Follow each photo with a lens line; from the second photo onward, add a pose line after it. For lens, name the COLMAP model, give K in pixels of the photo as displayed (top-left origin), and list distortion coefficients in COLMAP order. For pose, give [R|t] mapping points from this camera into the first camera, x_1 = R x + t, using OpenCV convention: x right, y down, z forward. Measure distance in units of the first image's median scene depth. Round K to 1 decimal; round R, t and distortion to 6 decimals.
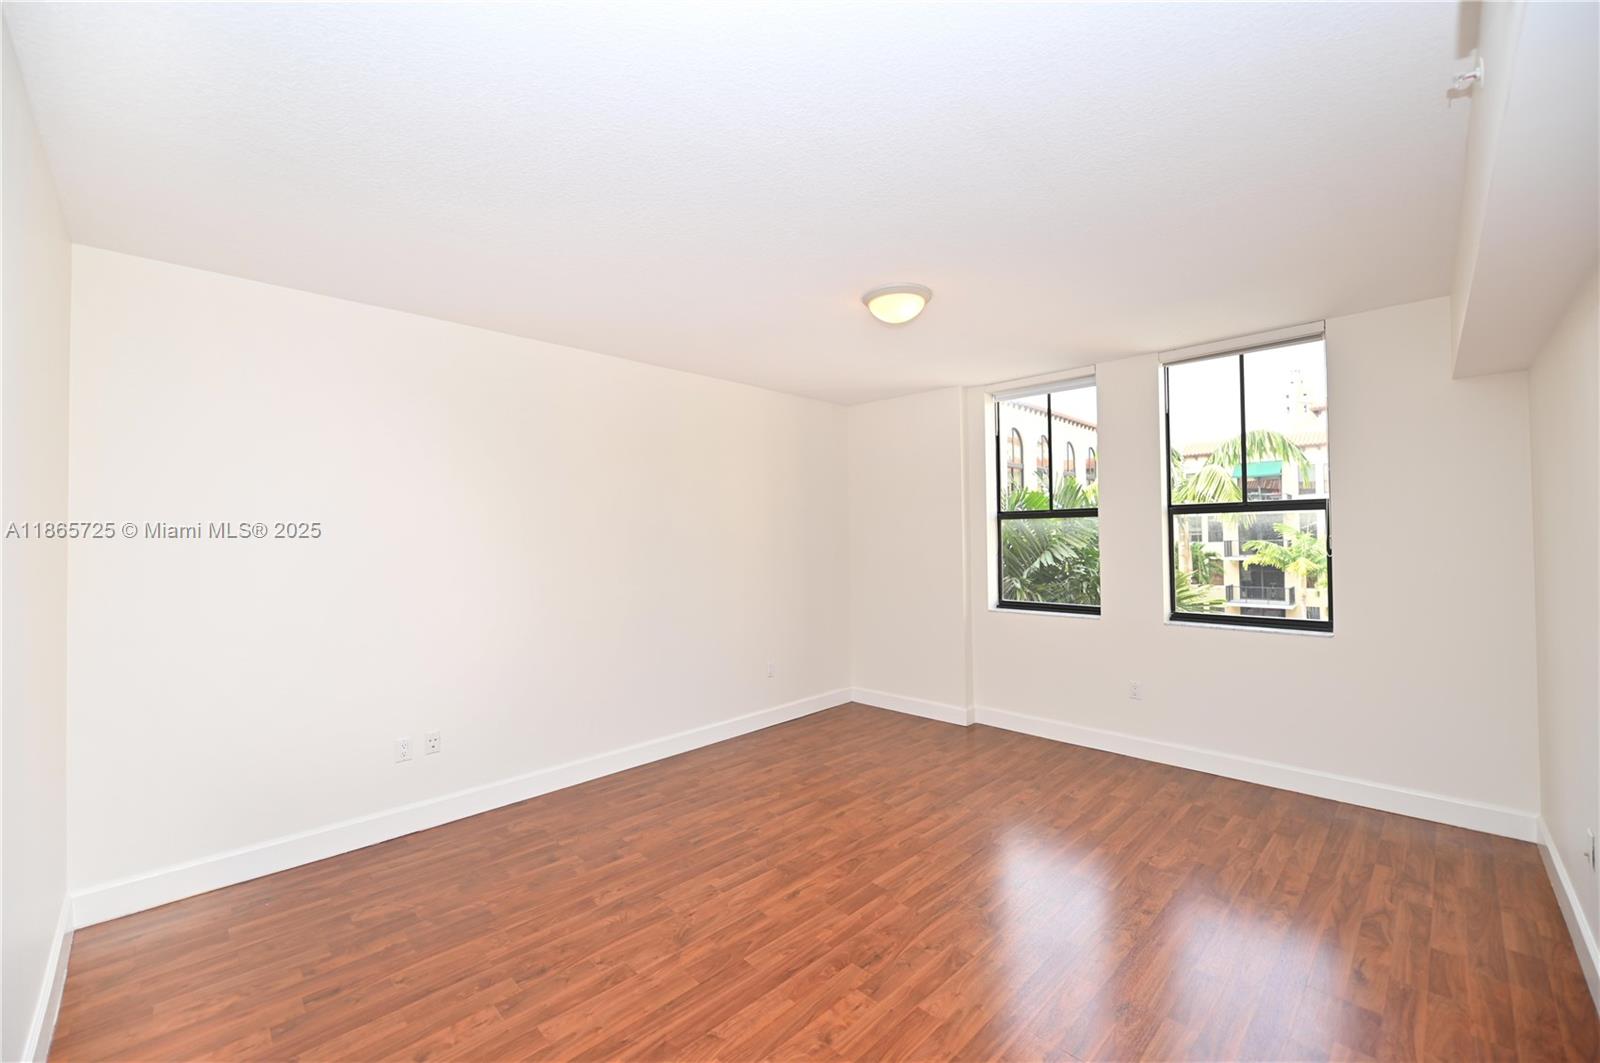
lens RADIAL K [[626.4, 0, 800.0], [0, 626.4, 531.5], [0, 0, 1]] dist [0.000801, 0.000066]
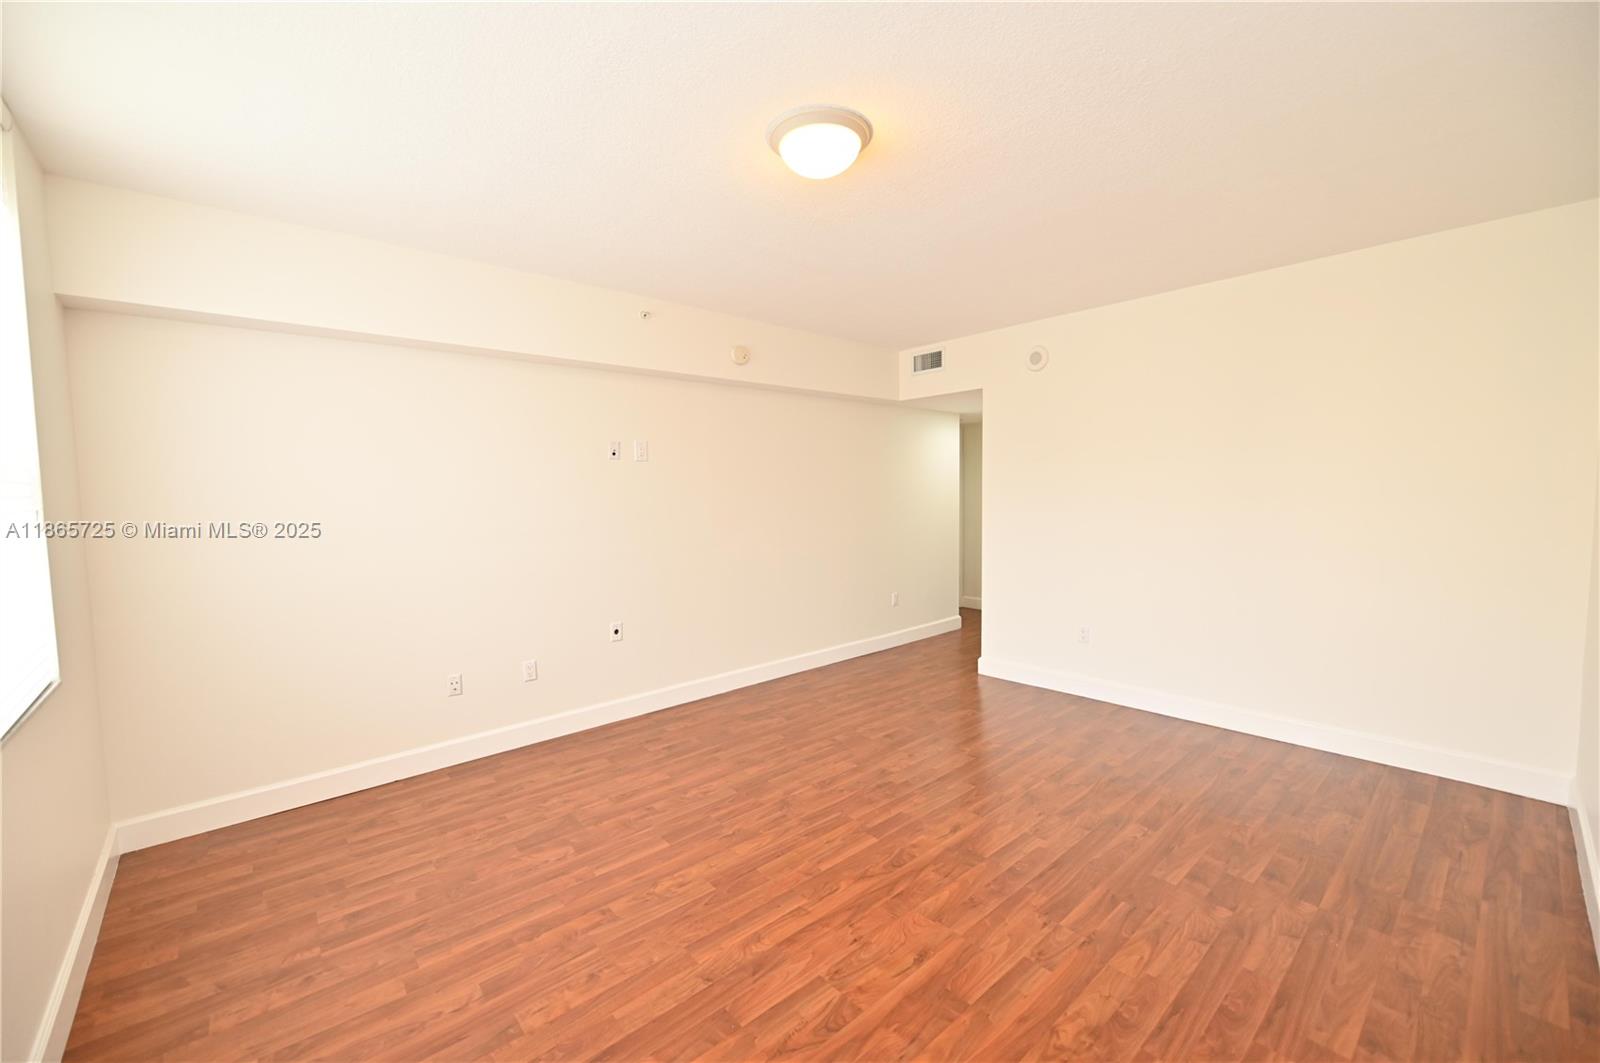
lens RADIAL K [[626.4, 0, 800.0], [0, 626.4, 531.5], [0, 0, 1]] dist [0.000801, 0.000066]
pose [[-0.997722, 0.022207, 0.063699, 0.150148], [0.025704, 0.998177, 0.054608, 0.018060], [-0.062370, 0.056121, -0.996474, 1.790182]]
